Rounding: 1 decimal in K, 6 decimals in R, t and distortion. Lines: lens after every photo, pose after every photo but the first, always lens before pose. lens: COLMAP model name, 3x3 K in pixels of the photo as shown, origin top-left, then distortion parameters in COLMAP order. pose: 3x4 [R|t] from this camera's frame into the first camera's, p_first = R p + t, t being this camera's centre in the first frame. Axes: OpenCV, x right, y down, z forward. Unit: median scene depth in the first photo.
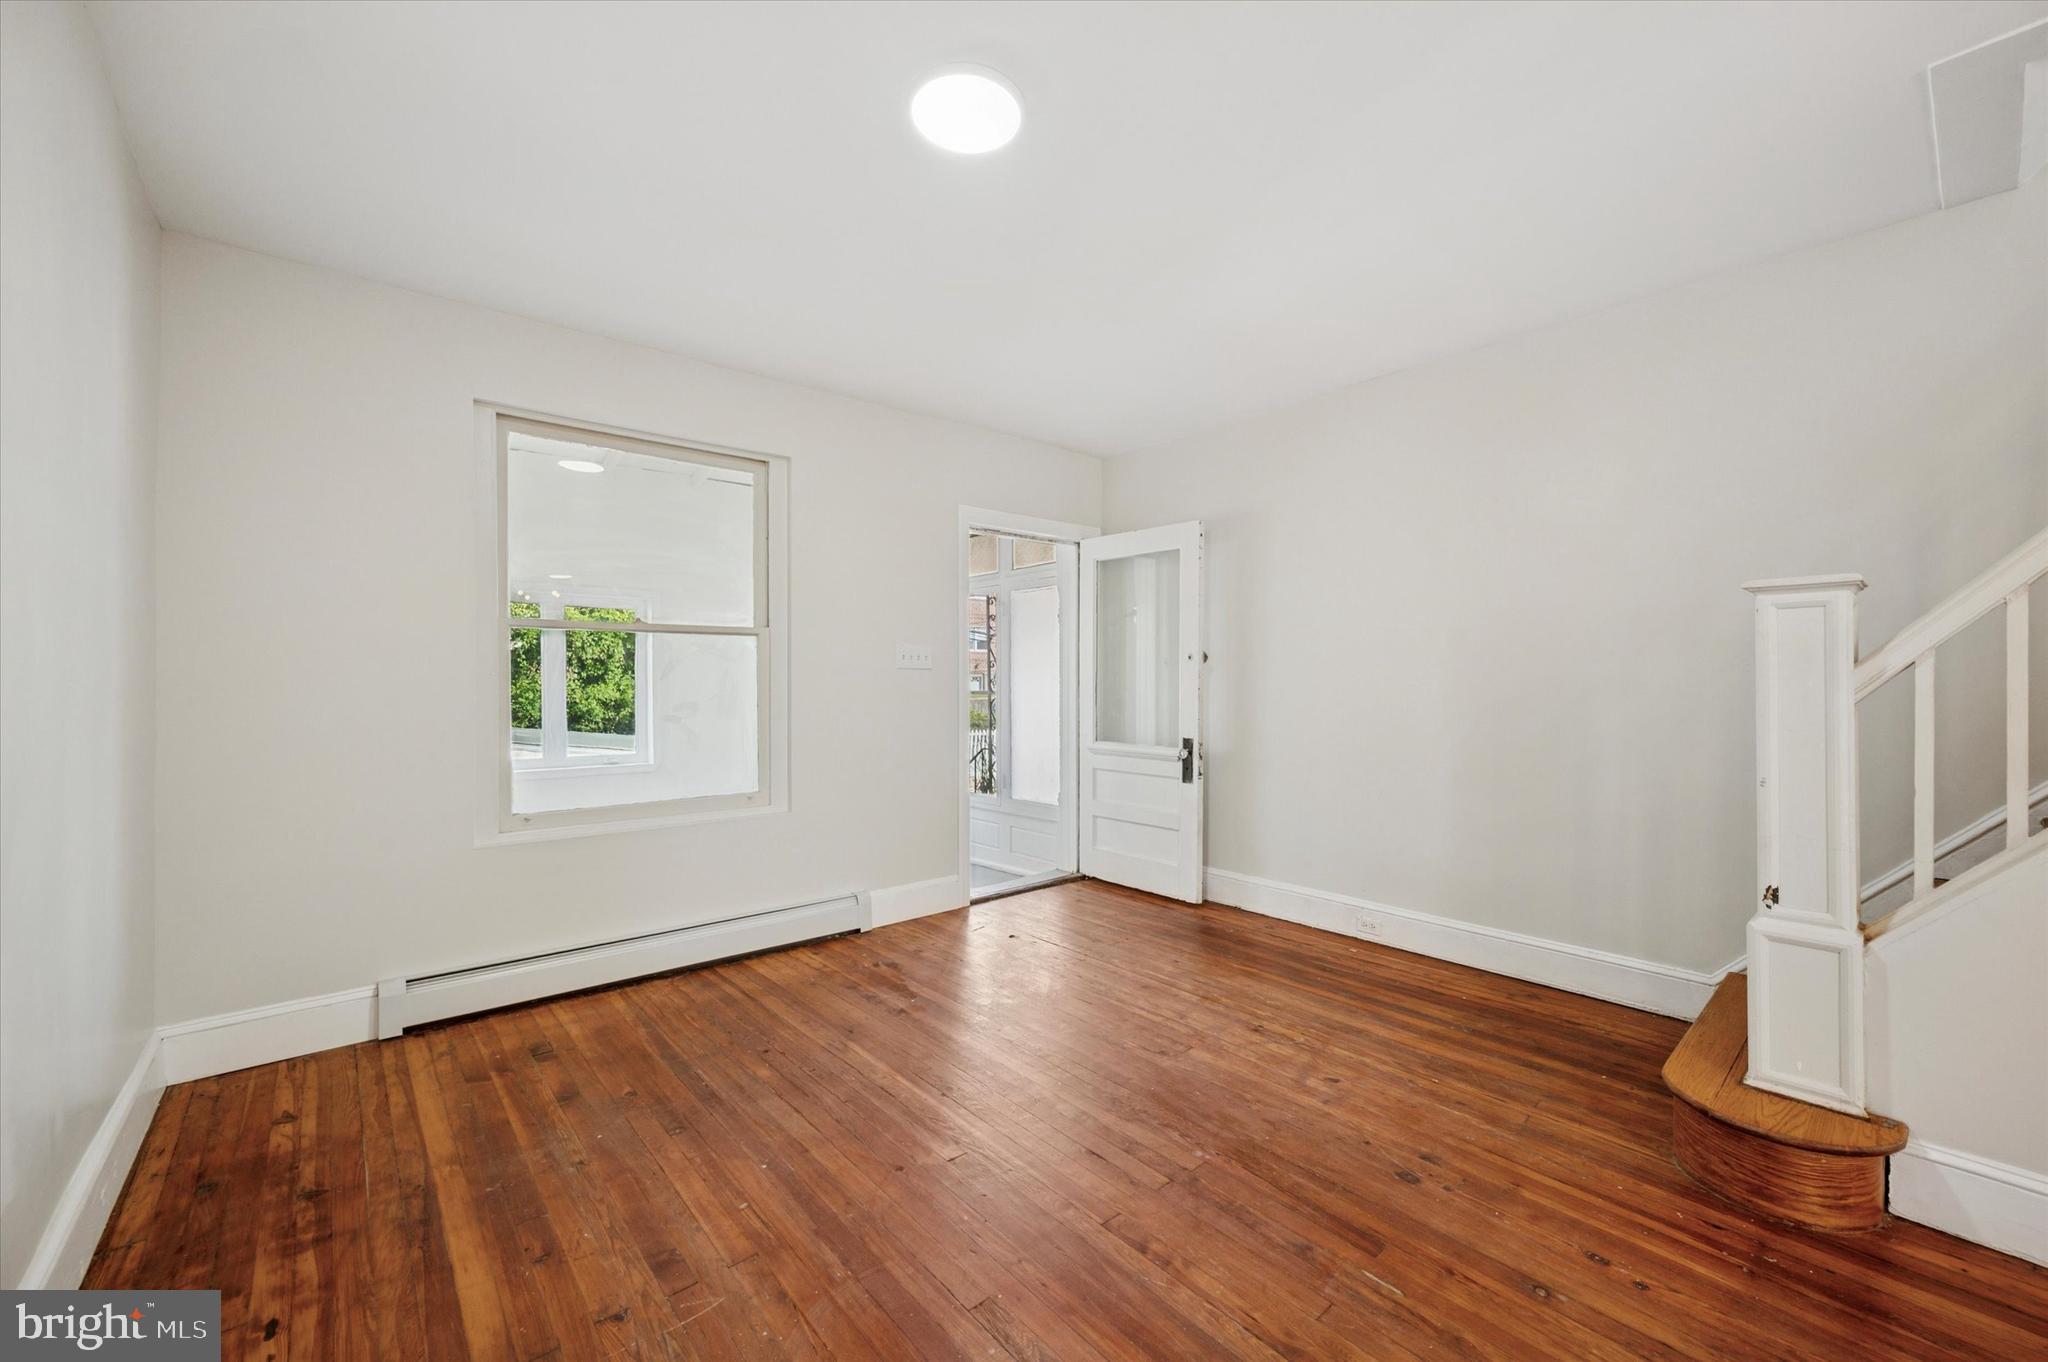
lens RADIAL K [[818.6, 0, 1046.2], [0, 818.6, 680.7], [0, 0, 1]] dist [0.000213, -0.000301]
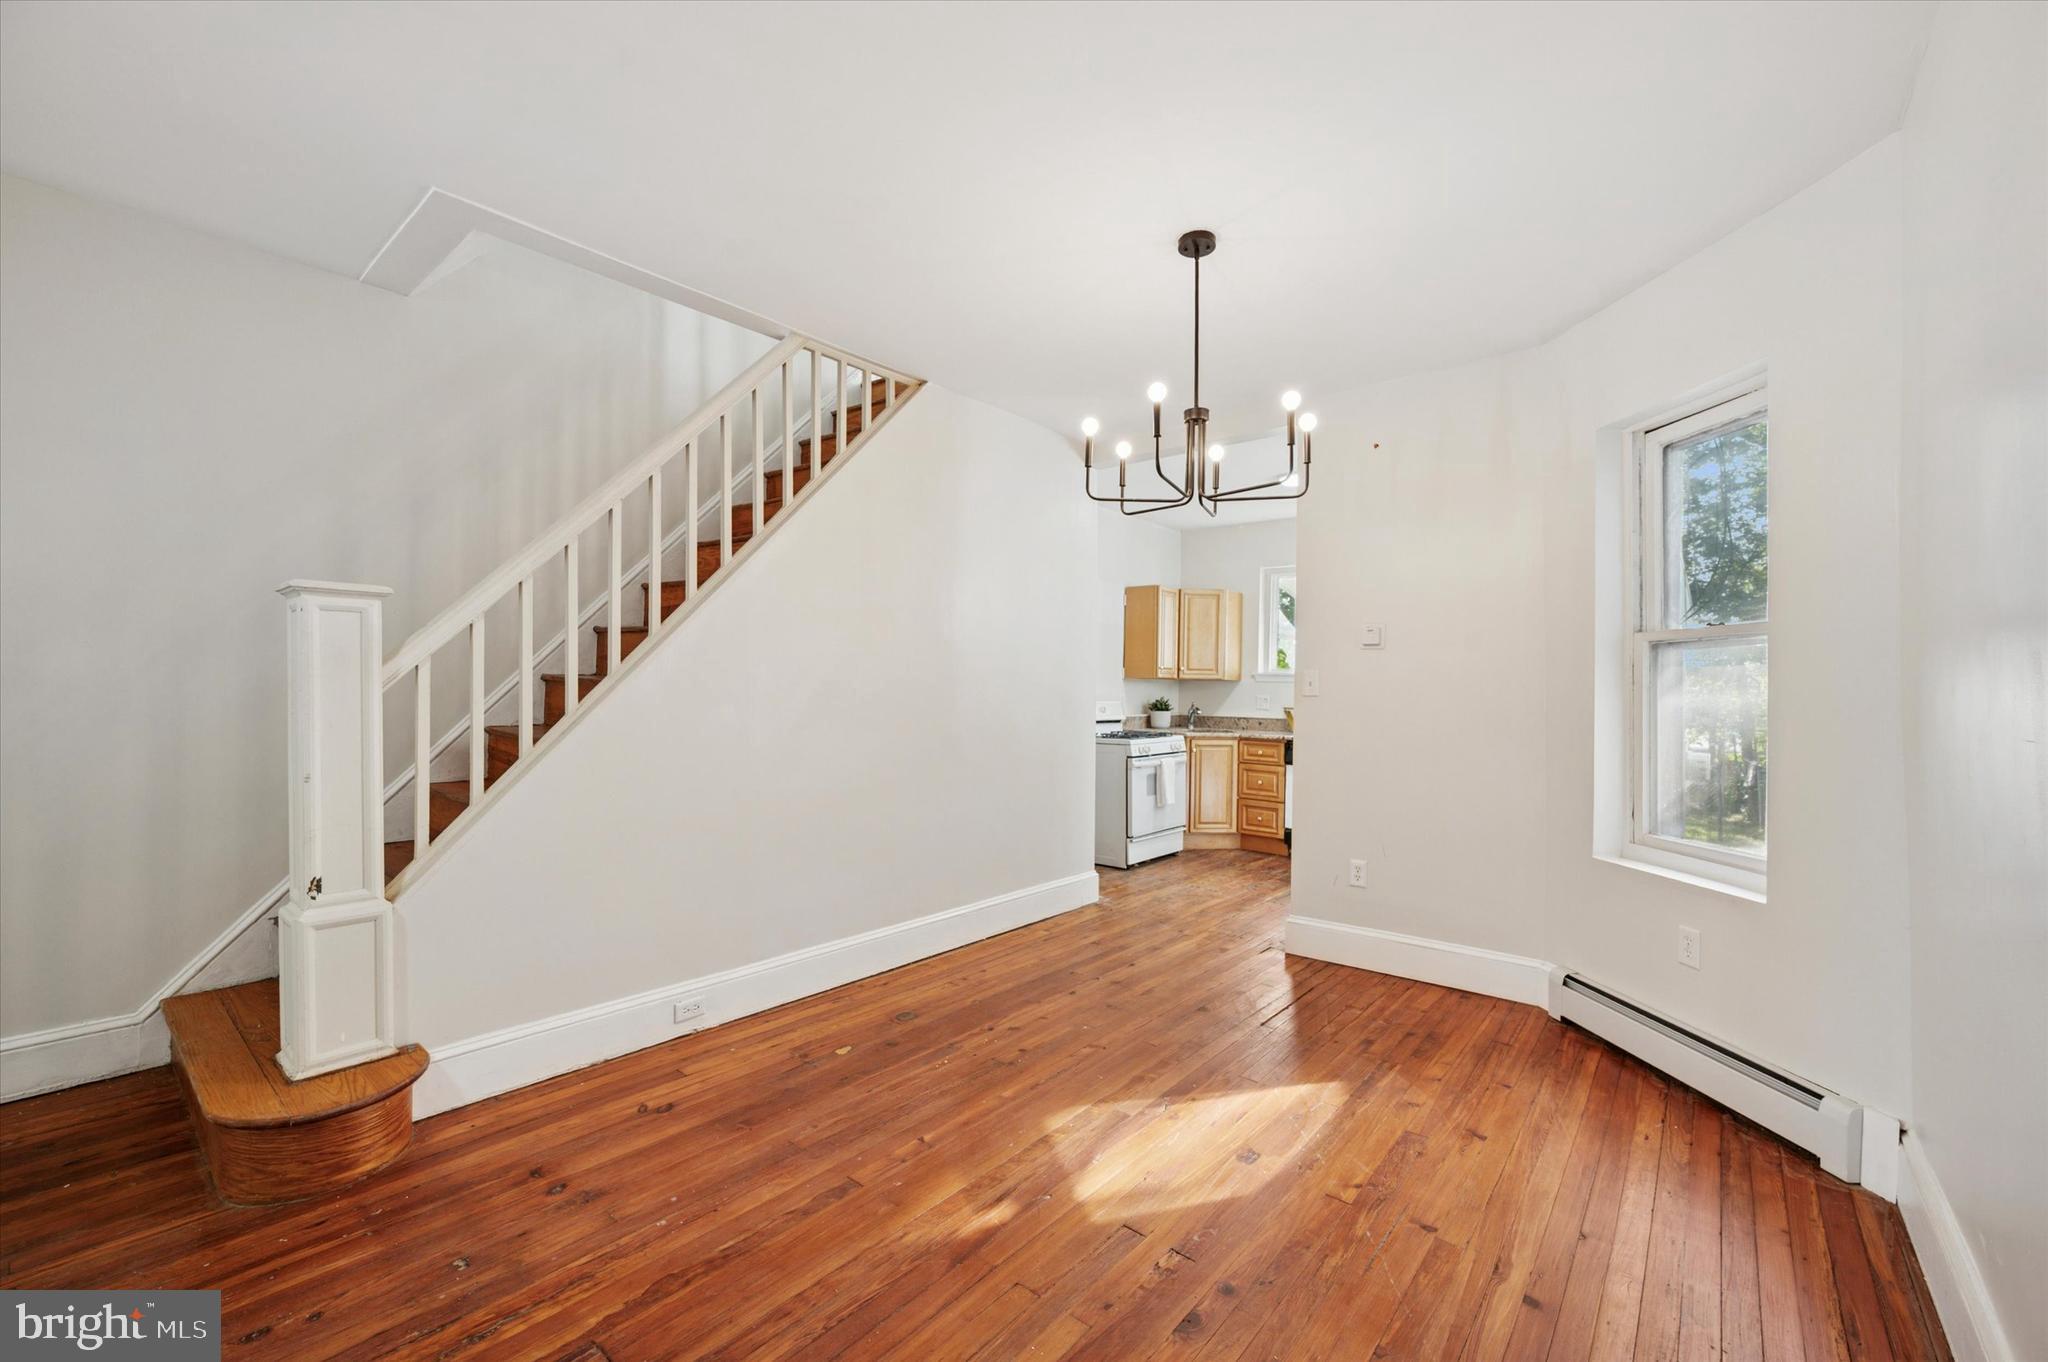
lens RADIAL K [[818.6, 0, 1025.8], [0, 818.6, 684.3], [0, 0, 1]] dist [0.000213, -0.000301]
pose [[-0.157208, 0.002962, 0.987561, -0.222822], [-0.016085, 0.999855, -0.005560, -0.001678], [-0.987435, -0.016759, -0.157138, 0.225221]]
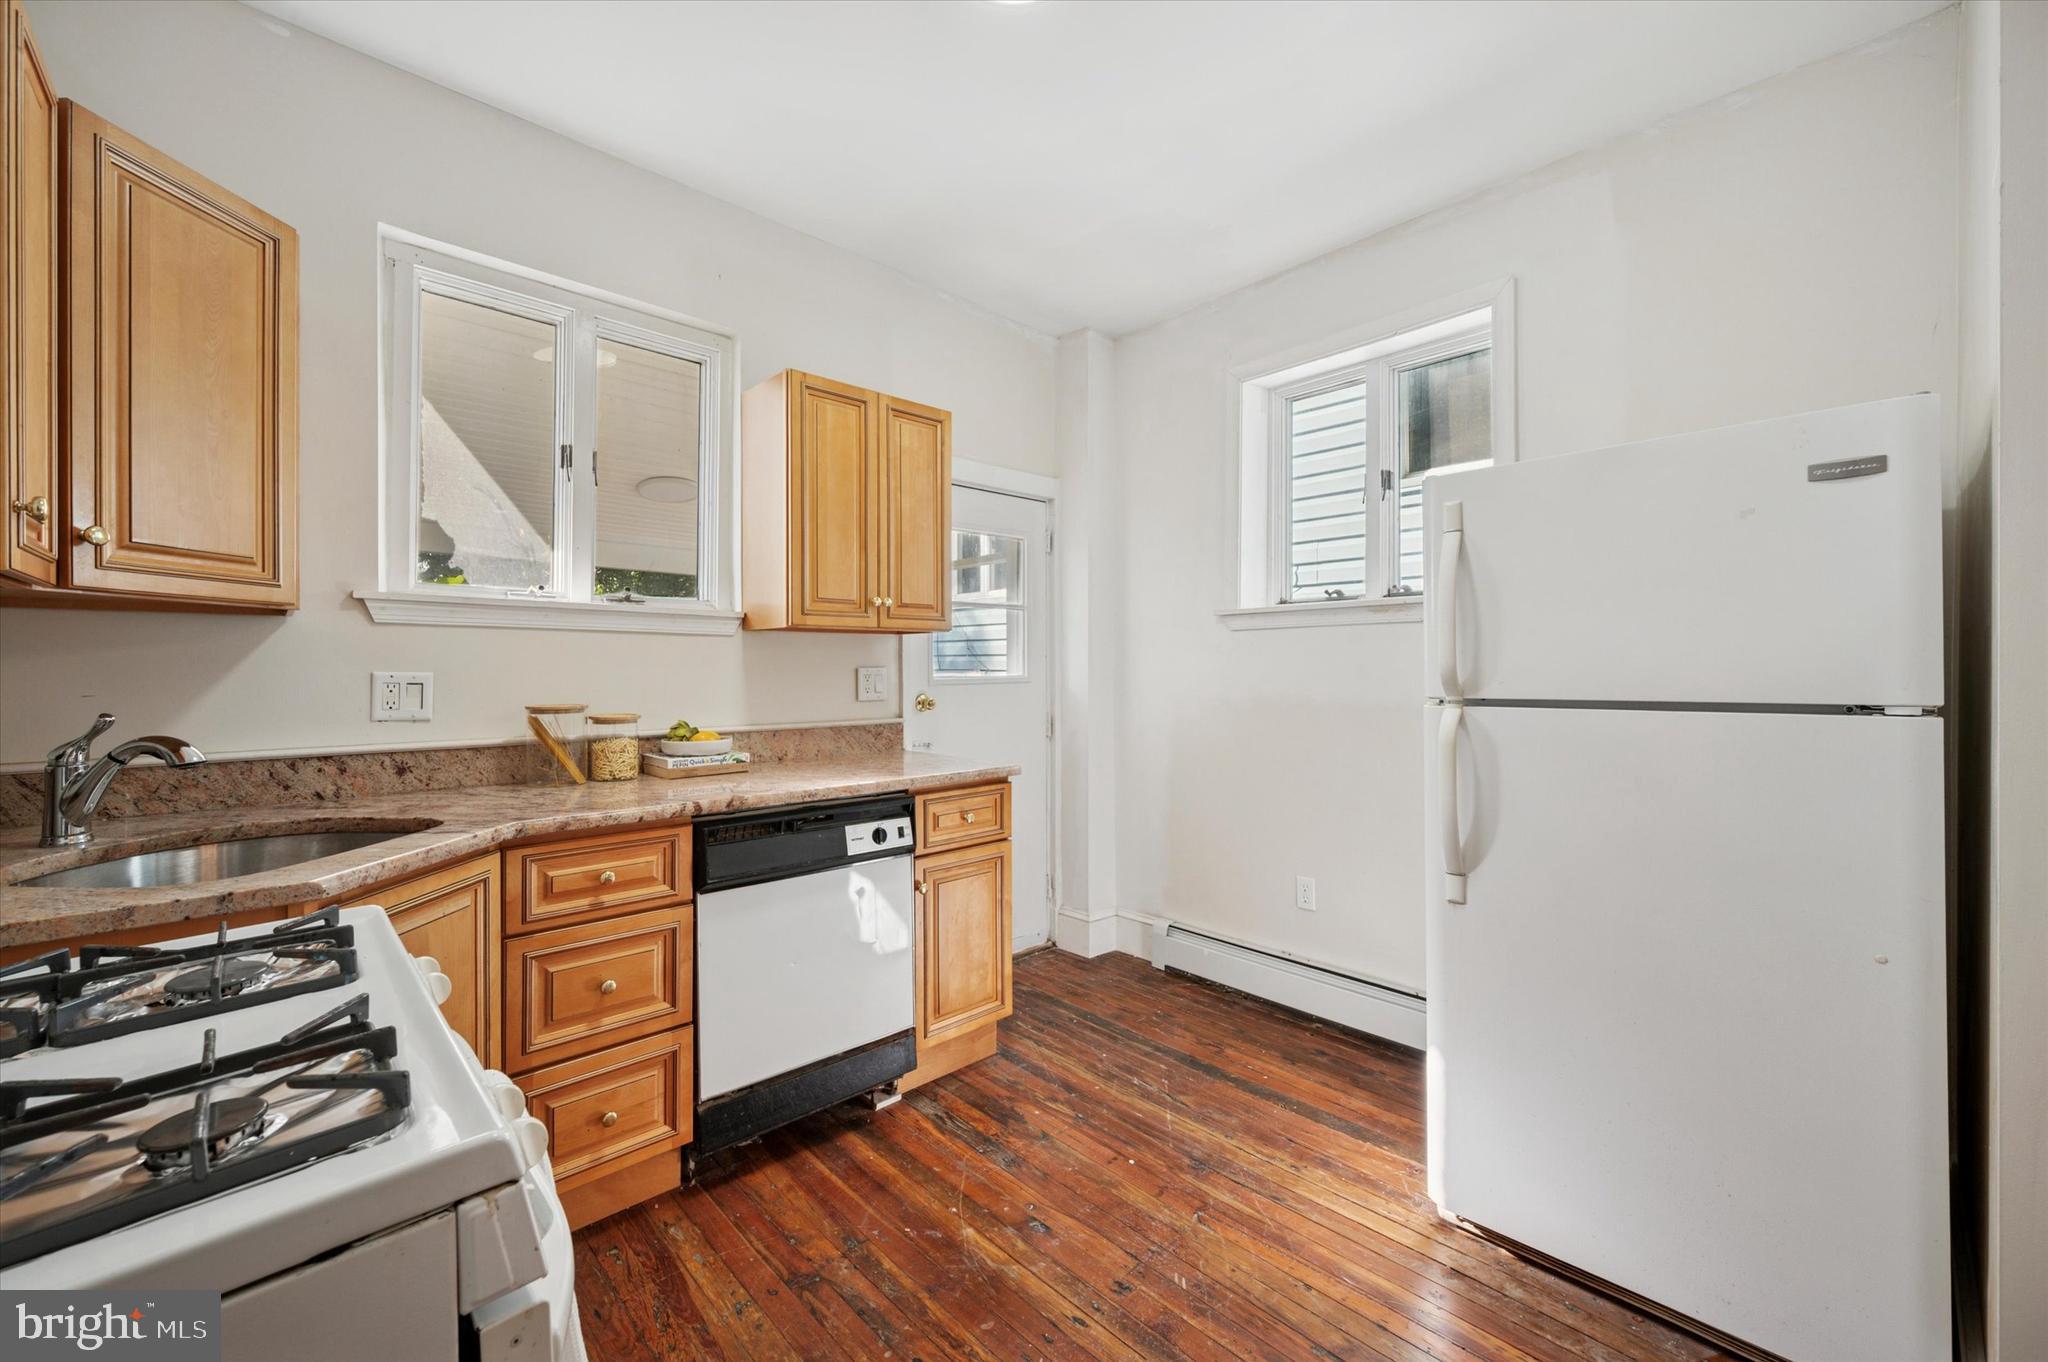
lens RADIAL K [[818.6, 0, 1039.4], [0, 818.6, 665.0], [0, 0, 1]] dist [0.000213, -0.000301]
pose [[-0.998742, 0.001248, -0.050128, 1.766294], [0.001370, 0.999996, -0.002409, 0.004280], [0.050125, -0.002475, -0.998740, -0.161656]]
